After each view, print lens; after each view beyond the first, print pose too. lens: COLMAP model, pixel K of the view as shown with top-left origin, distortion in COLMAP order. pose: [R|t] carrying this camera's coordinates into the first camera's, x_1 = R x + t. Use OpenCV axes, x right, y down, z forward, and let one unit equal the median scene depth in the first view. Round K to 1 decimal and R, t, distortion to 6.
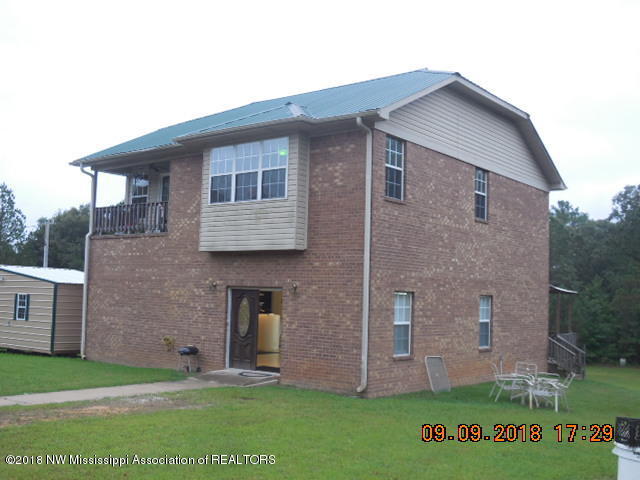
lens RADIAL K [[739.7, 0, 320.0], [0, 739.7, 240.0], [0, 0, 1]] dist [-0.022528, -0.011307]
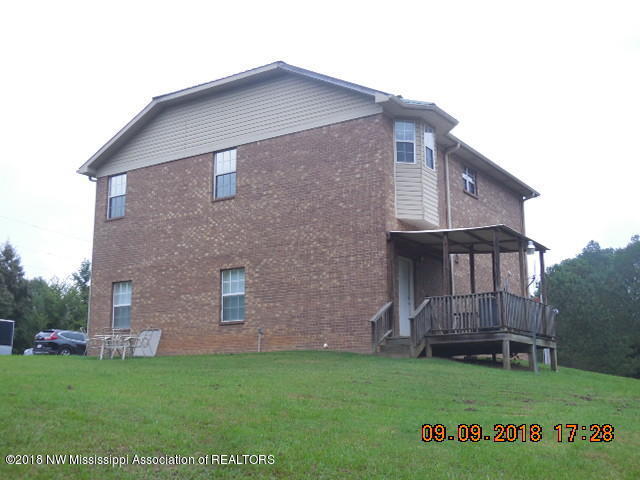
lens RADIAL K [[773.0, 0, 320.0], [0, 773.0, 240.0], [0, 0, 1]] dist [0.004325, -0.004228]
pose [[0.055261, -0.224817, -0.972833, 1.371499], [0.080533, 0.972151, -0.220084, 0.302569], [0.995219, -0.066183, 0.071827, 1.144636]]
